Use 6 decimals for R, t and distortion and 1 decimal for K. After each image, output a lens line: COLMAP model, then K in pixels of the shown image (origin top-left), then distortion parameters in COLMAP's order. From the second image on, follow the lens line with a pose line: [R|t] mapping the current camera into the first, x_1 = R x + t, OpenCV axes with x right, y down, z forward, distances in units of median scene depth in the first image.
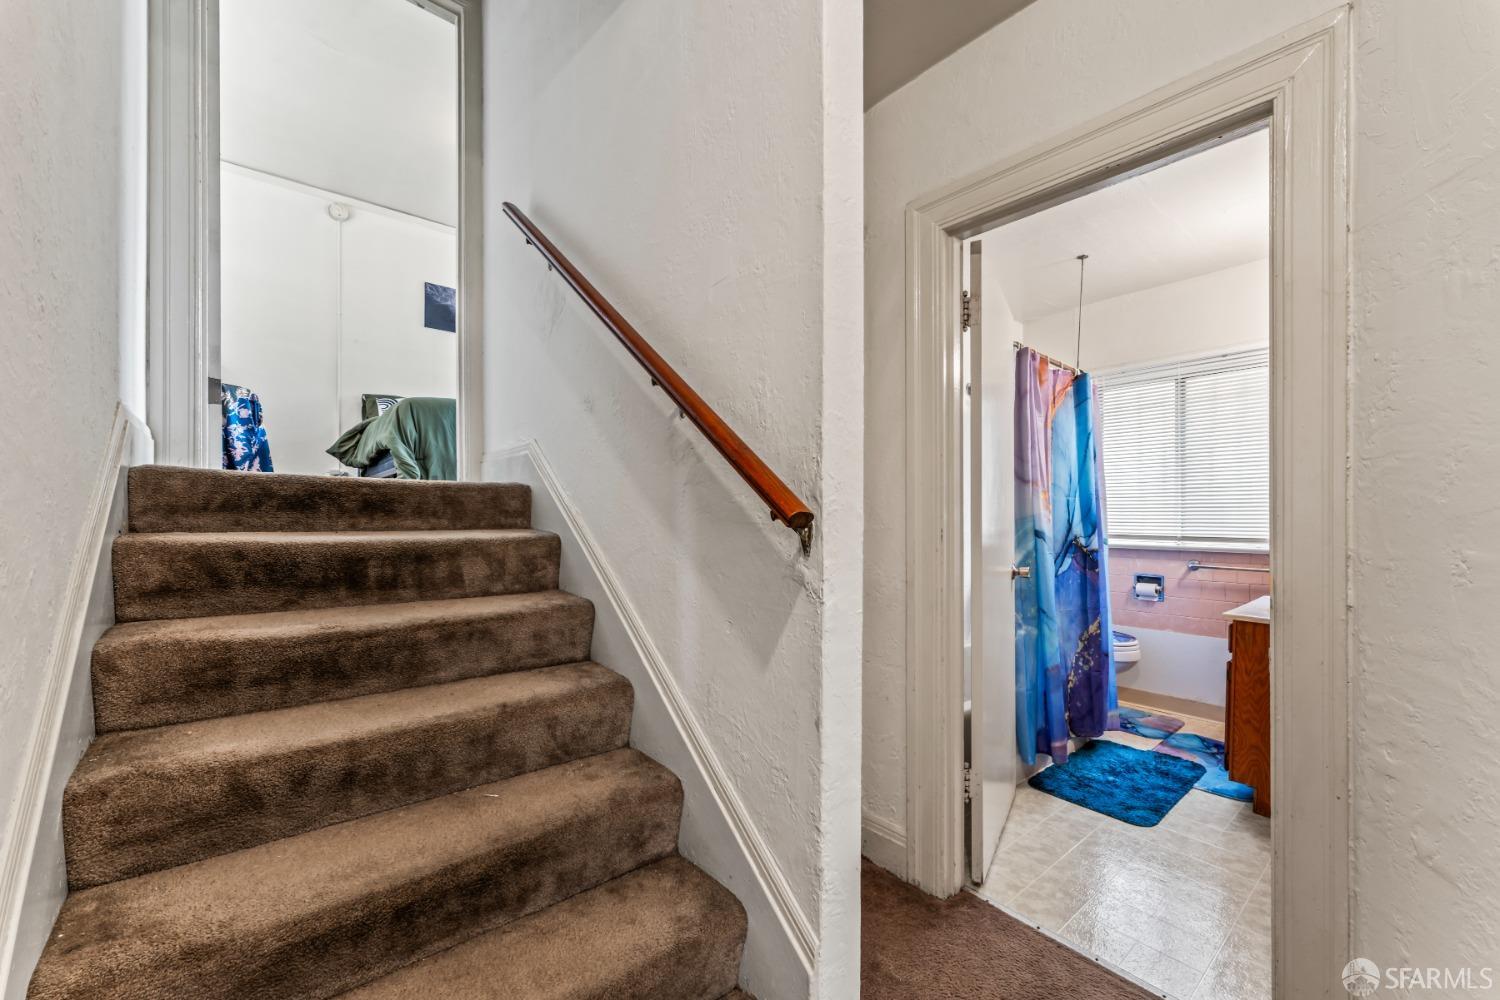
lens RADIAL K [[602.5, 0, 751.8], [0, 602.5, 507.1], [0, 0, 1]] dist [-0.008297, 0.000928]
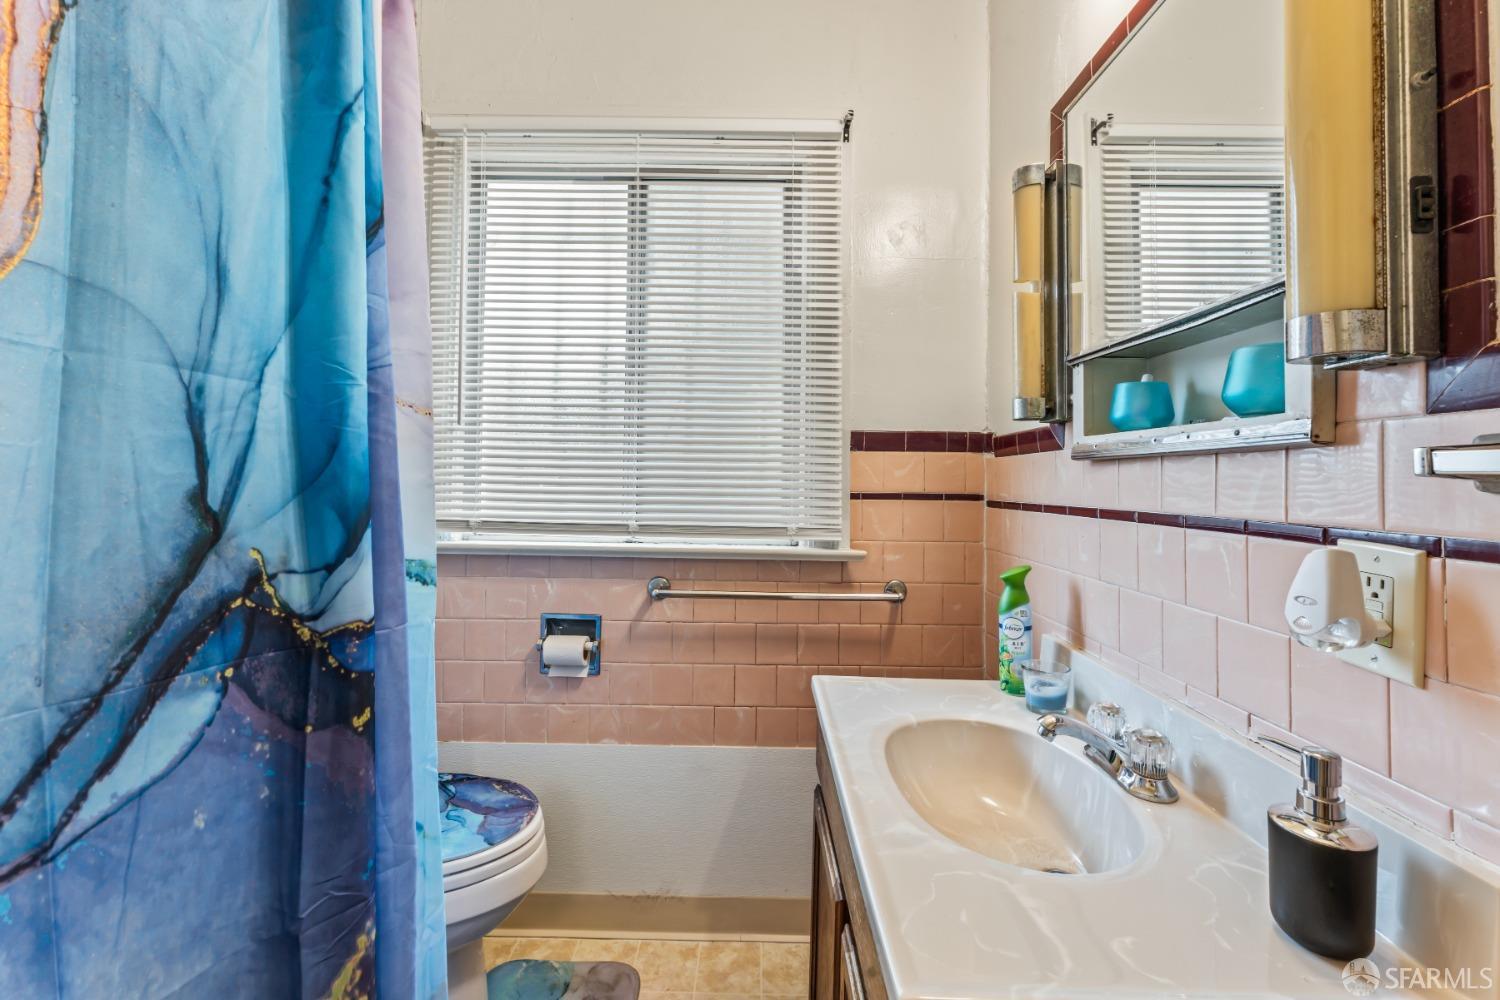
lens RADIAL K [[602.5, 0, 748.6], [0, 602.5, 476.3], [0, 0, 1]] dist [-0.008297, 0.000928]
pose [[0.649594, 0.011000, 0.760202, 0.437862], [-0.015893, 0.999873, -0.000888, 0.012186], [-0.760115, -0.011505, 0.649686, 0.658373]]
